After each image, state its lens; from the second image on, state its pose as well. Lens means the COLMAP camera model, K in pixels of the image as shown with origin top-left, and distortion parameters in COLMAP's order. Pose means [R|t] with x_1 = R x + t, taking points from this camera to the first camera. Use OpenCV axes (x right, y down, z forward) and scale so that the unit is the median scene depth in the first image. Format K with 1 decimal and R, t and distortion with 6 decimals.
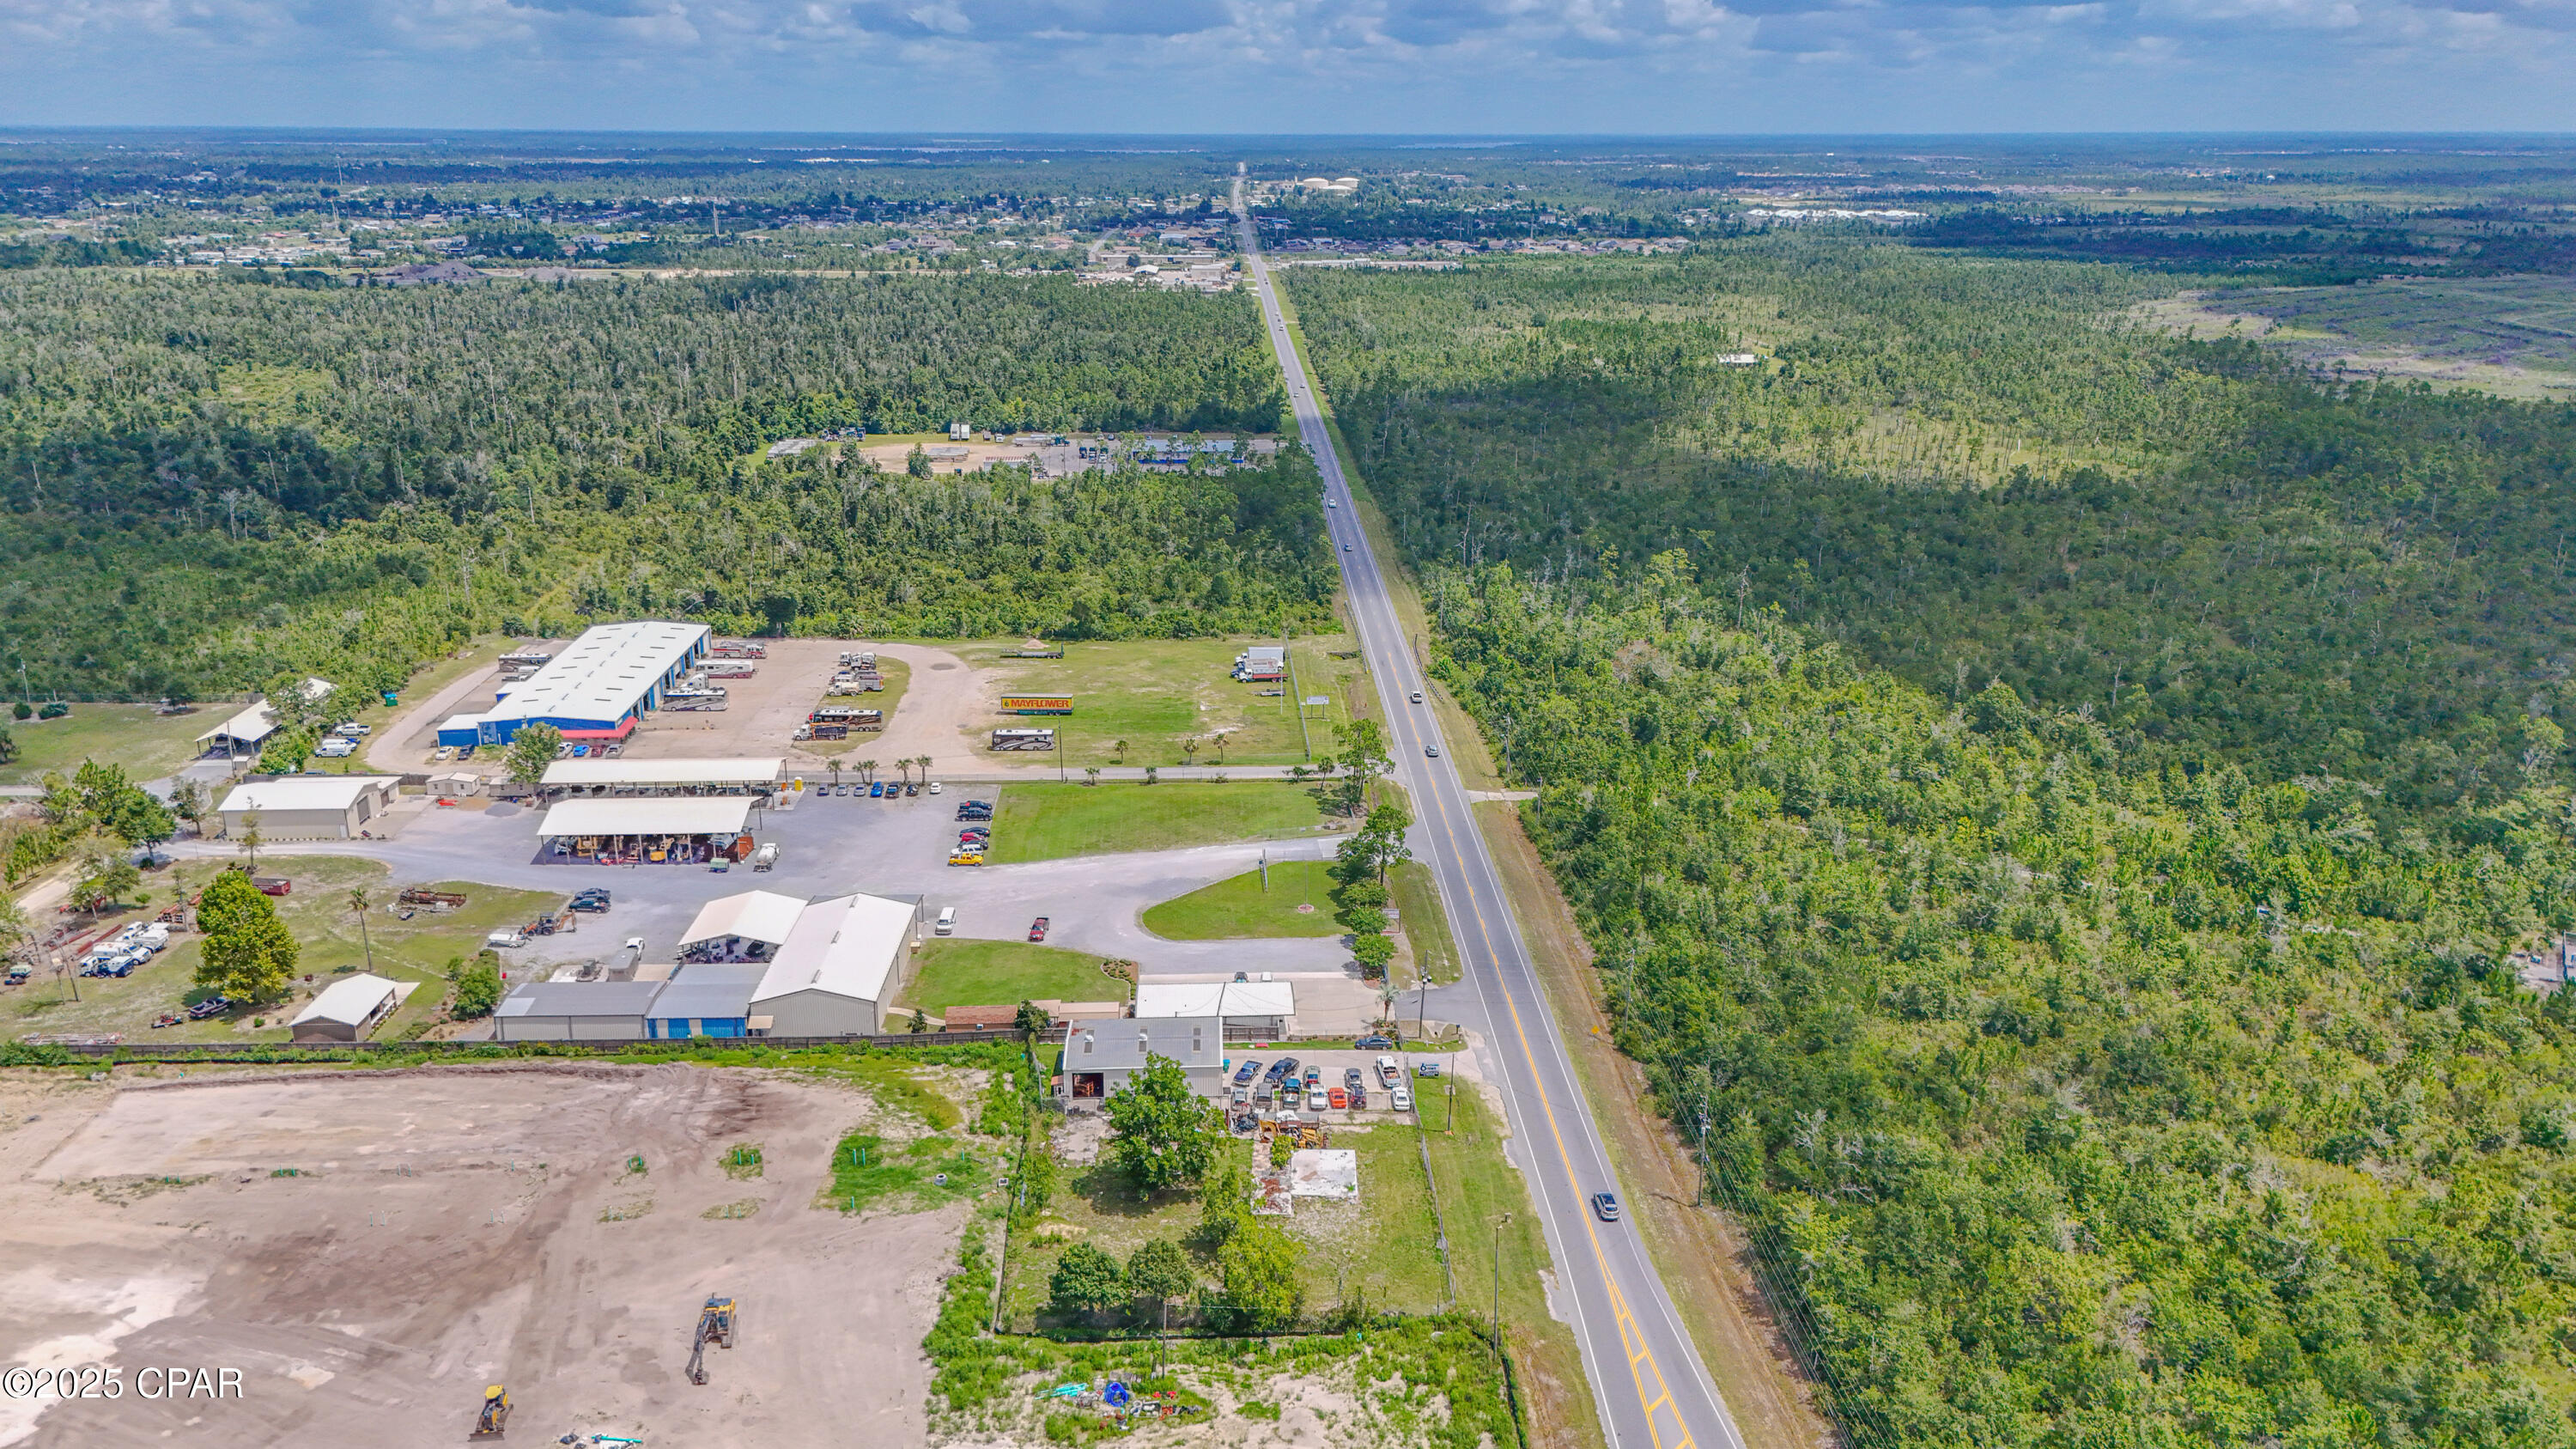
lens RADIAL K [[1898.9, 0, 1284.2], [0, 1898.9, 715.7], [0, 0, 1]] dist [0.092600, -0.105998]
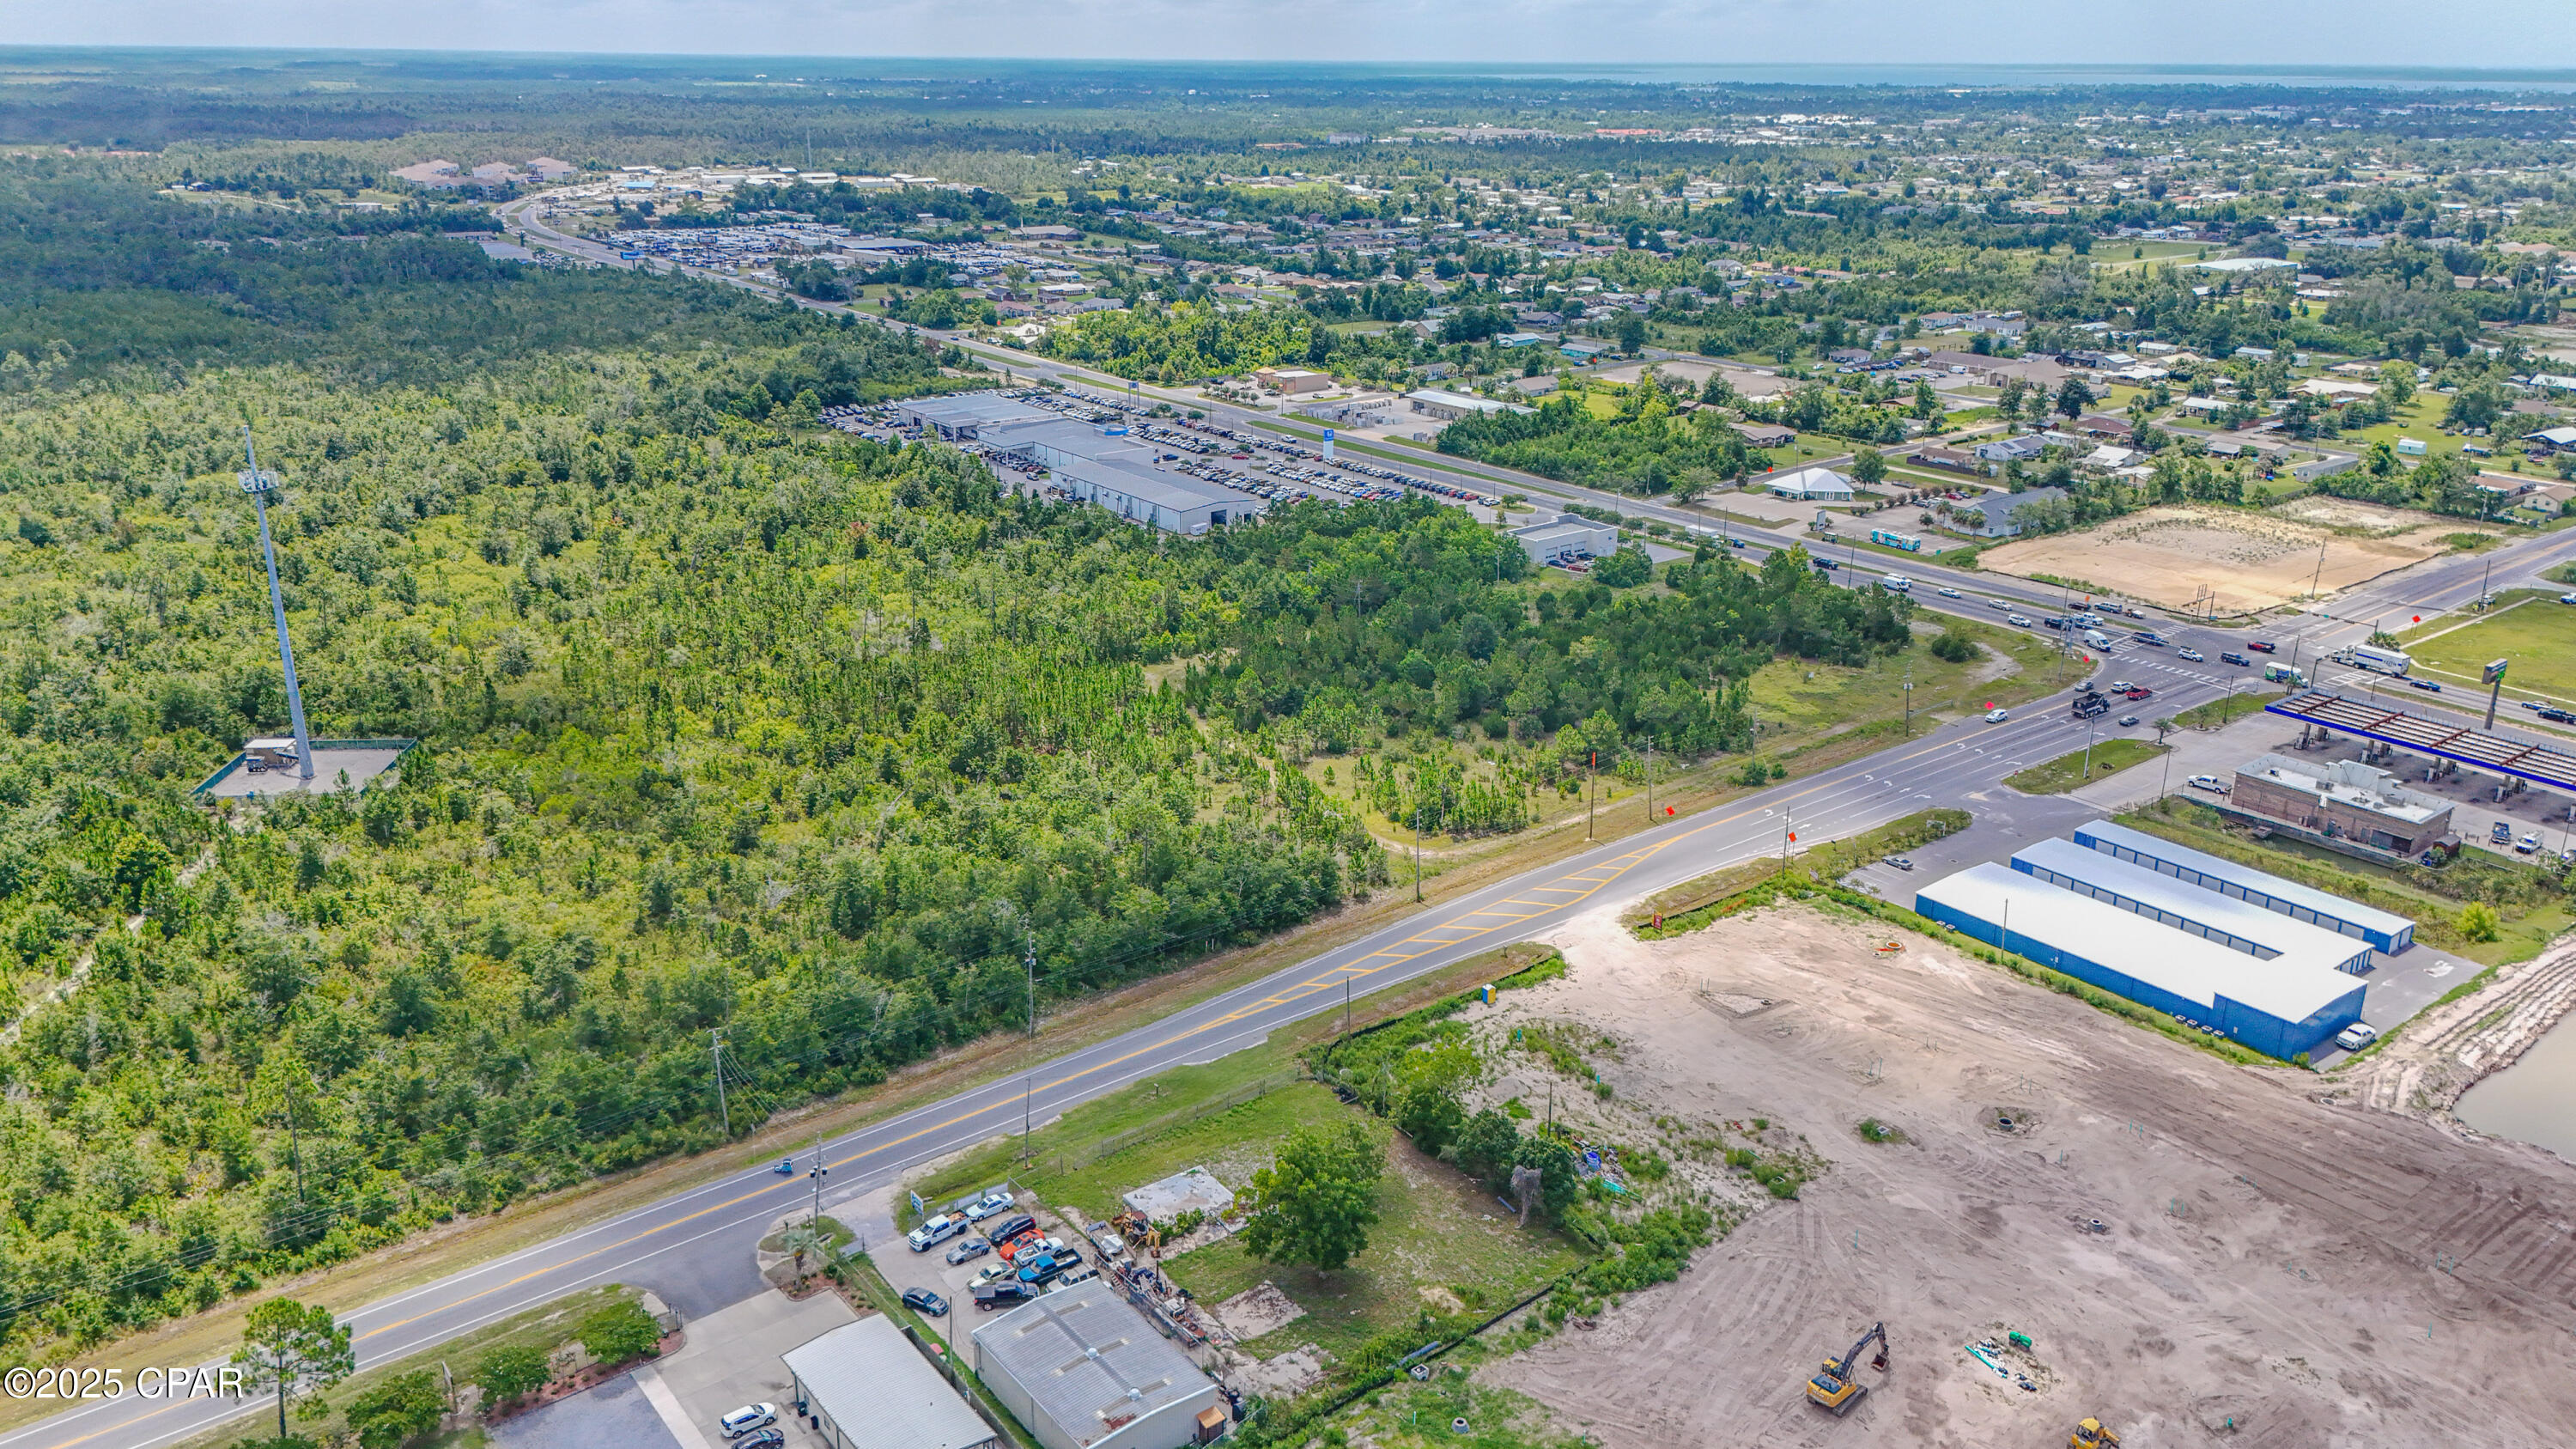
lens RADIAL K [[1898.9, 0, 1284.2], [0, 1898.9, 715.7], [0, 0, 1]] dist [0.092600, -0.105998]
pose [[-0.582812, -0.272440, 0.765576, -0.639058], [0.234058, 0.845915, 0.479212, -0.380631], [-0.778169, 0.458480, -0.429243, 1.226543]]
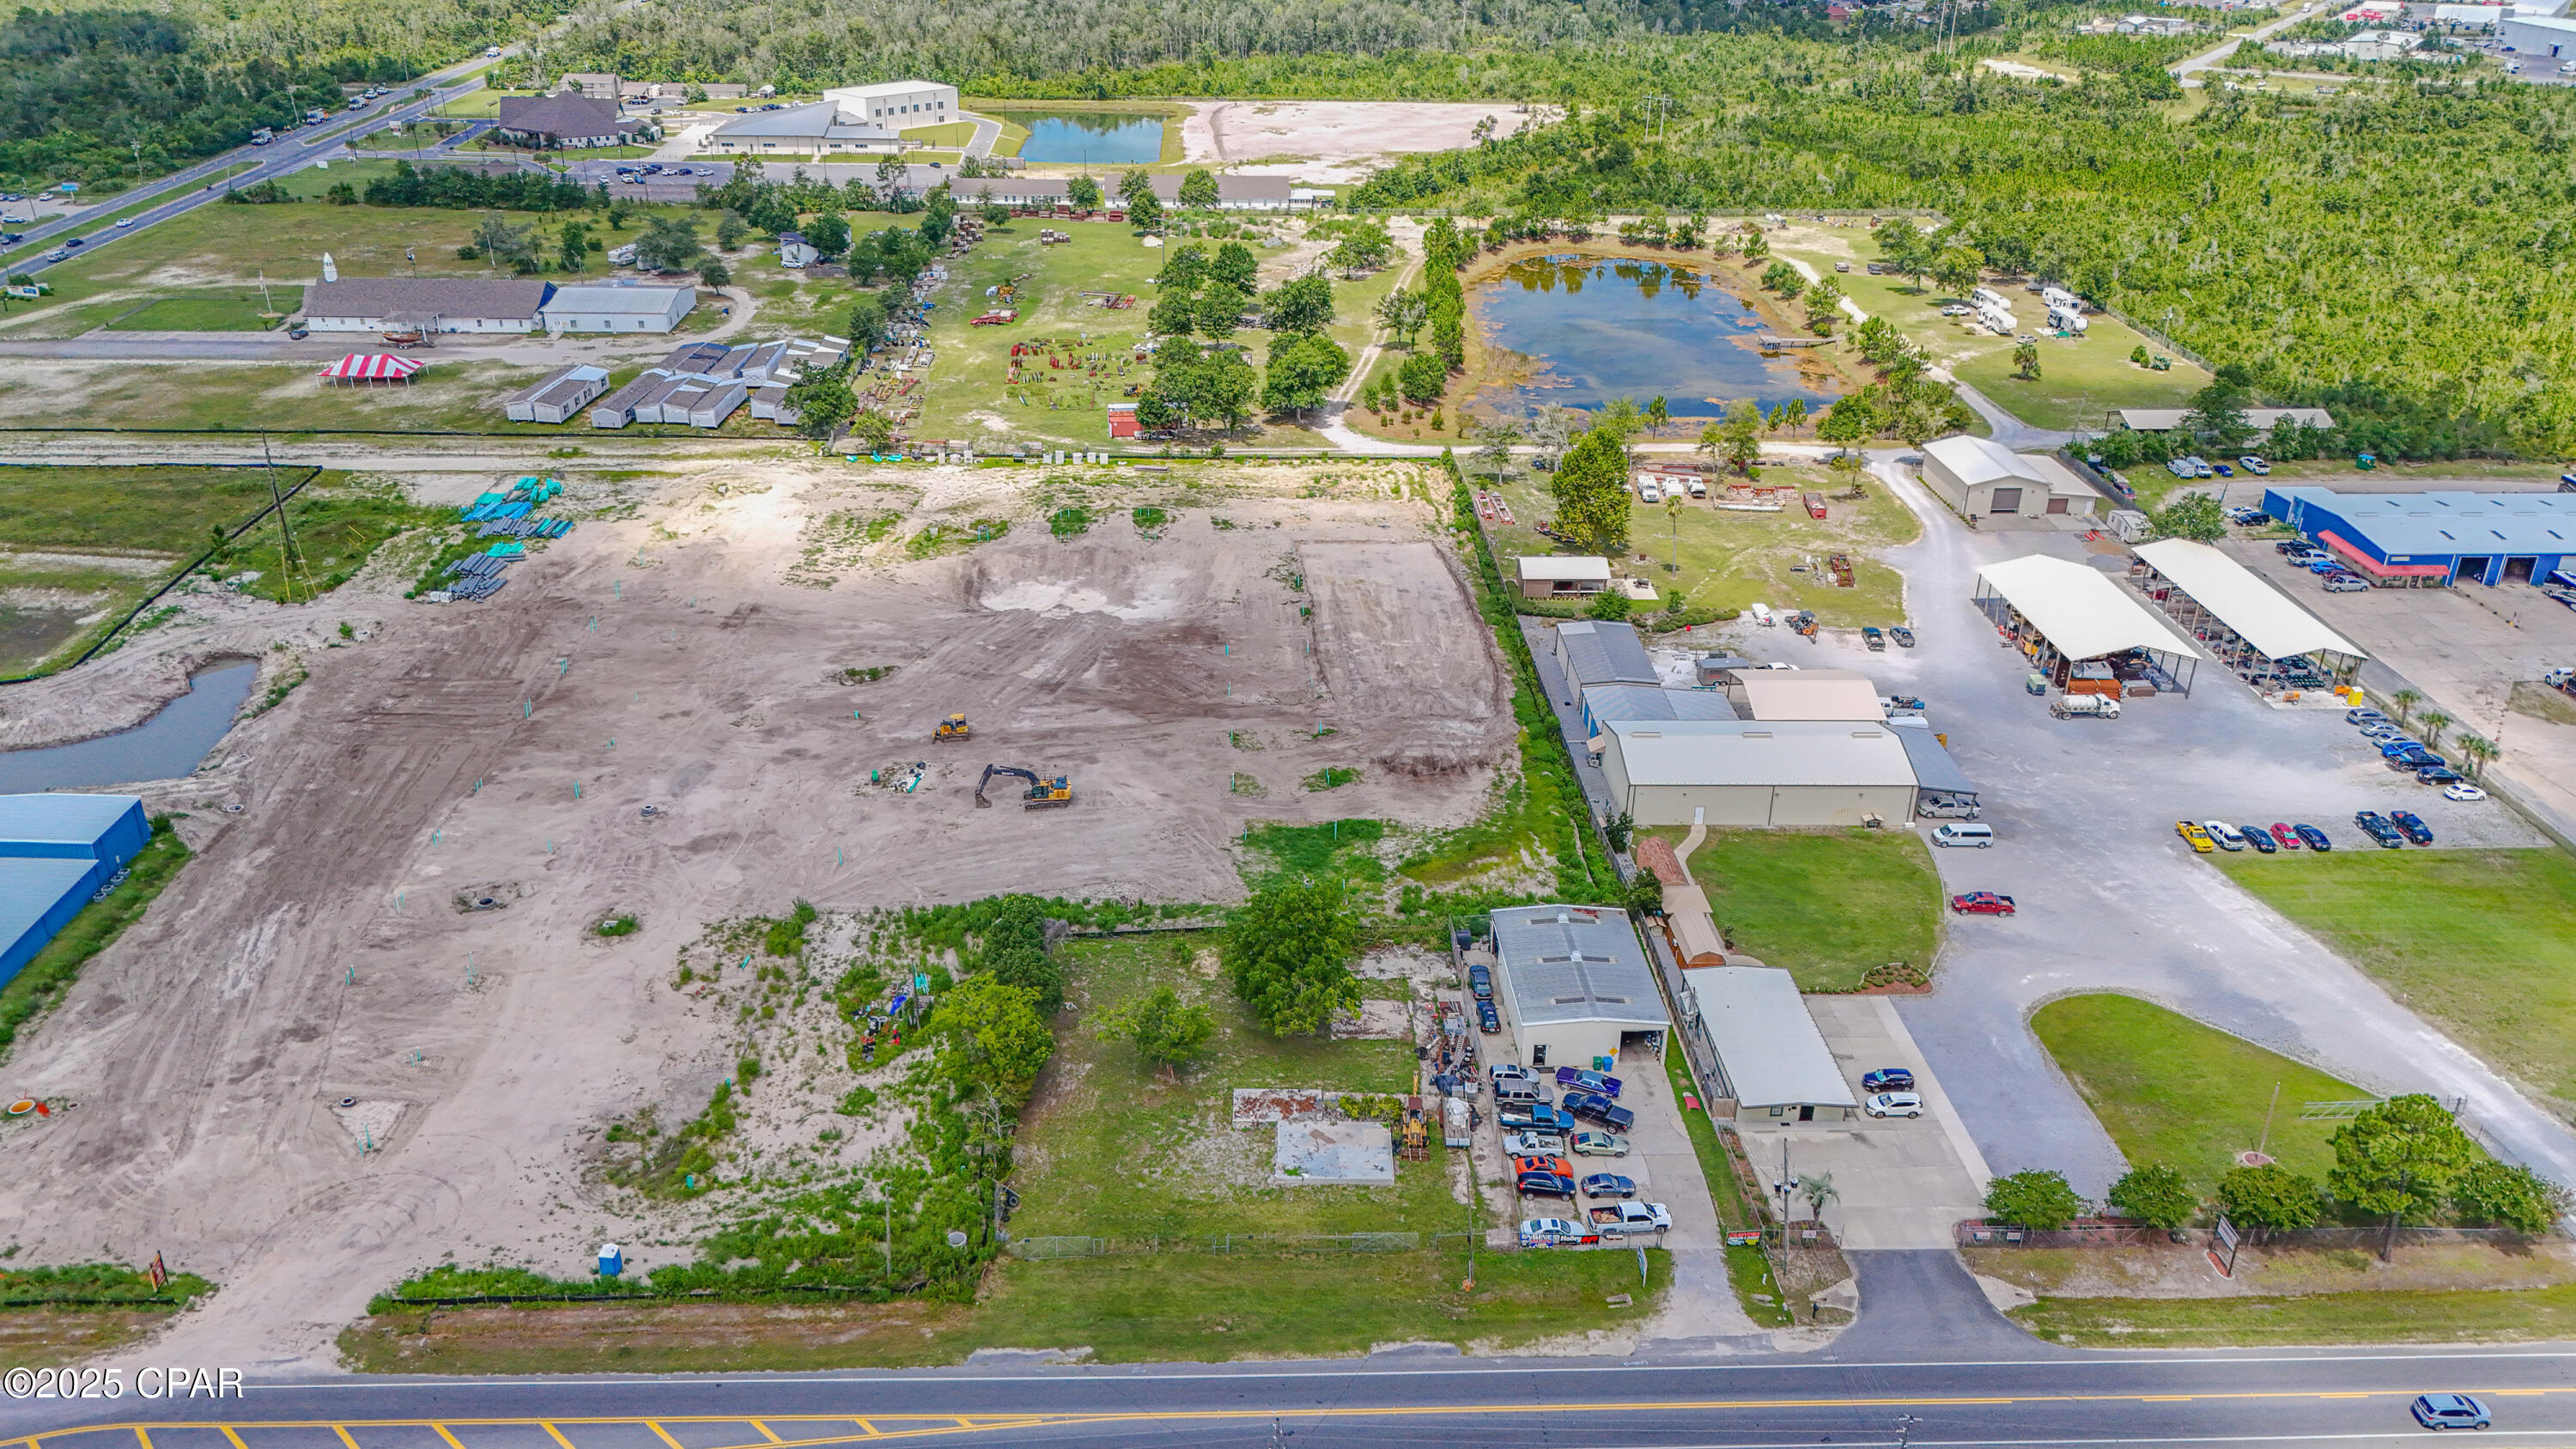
lens RADIAL K [[1898.9, 0, 1284.2], [0, 1898.9, 715.7], [0, 0, 1]] dist [0.092600, -0.105998]
pose [[0.006557, 0.433408, -0.901174, 0.602505], [-0.310185, 0.857623, 0.410206, -0.198951], [0.950654, 0.276841, 0.140060, 0.815461]]
